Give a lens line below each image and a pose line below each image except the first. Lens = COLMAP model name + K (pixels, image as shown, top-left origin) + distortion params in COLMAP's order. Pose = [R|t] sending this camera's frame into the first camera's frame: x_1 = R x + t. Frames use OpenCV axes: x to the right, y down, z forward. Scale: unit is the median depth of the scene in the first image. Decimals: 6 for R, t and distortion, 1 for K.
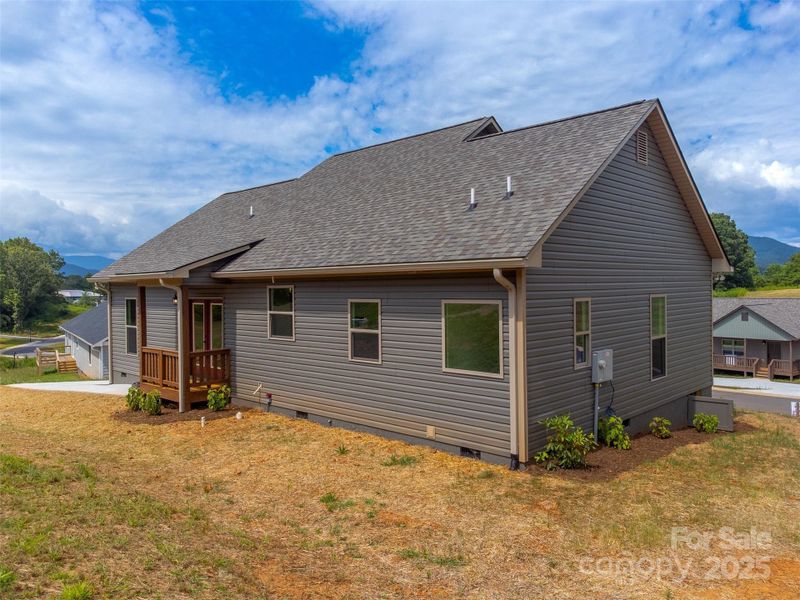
lens RADIAL K [[617.7, 0, 400.3], [0, 617.7, 309.9], [0, 0, 1]] dist [0.004715, 0.039852]
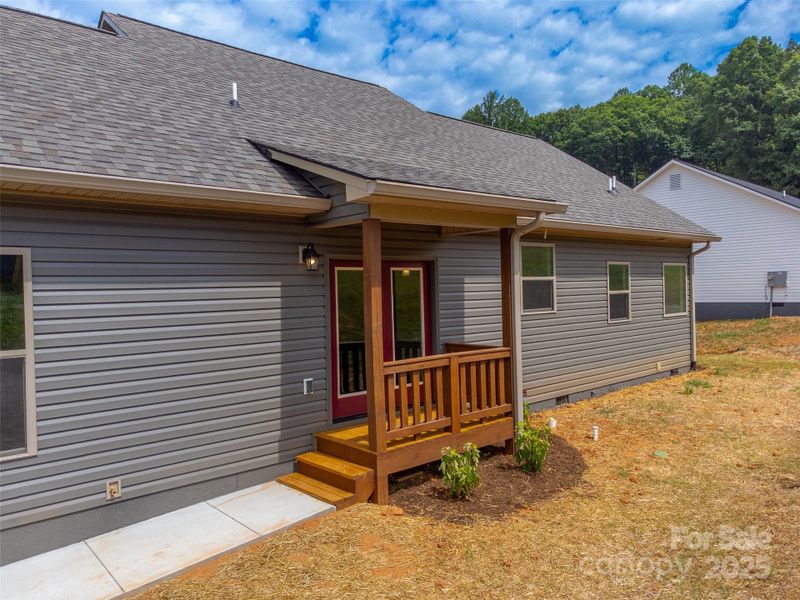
lens RADIAL K [[620.2, 0, 397.4], [0, 620.2, 290.5], [0, 0, 1]] dist [-0.004921, 0.043726]
pose [[0.085939, 0.001782, 0.996299, -1.234692], [0.049210, 0.998770, -0.006031, 0.020111], [-0.995084, 0.049546, 0.085745, 1.374593]]
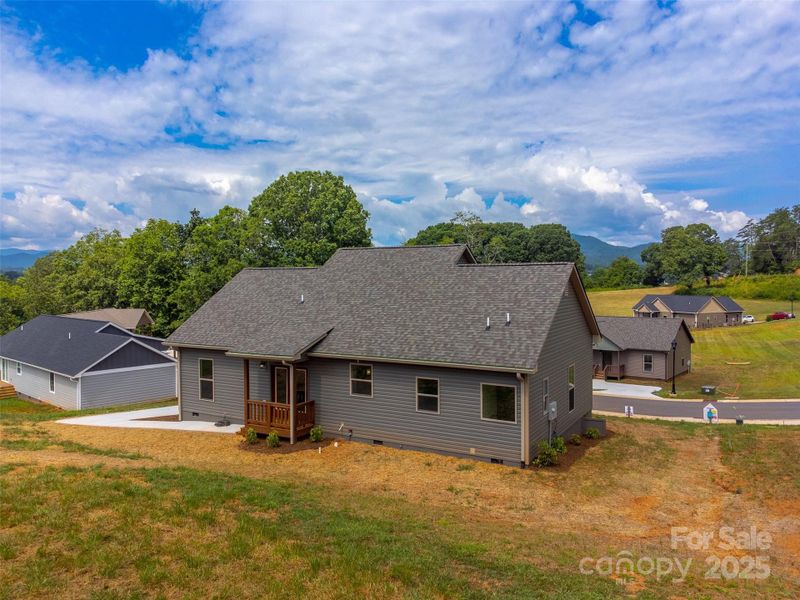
lens RADIAL K [[620.2, 0, 397.4], [0, 620.2, 290.5], [0, 0, 1]] dist [-0.004921, 0.043726]
pose [[0.972729, 0.000287, 0.231942, -0.596932], [0.003980, 0.999831, -0.017929, -0.253211], [-0.231908, 0.018363, 0.972564, -0.780042]]
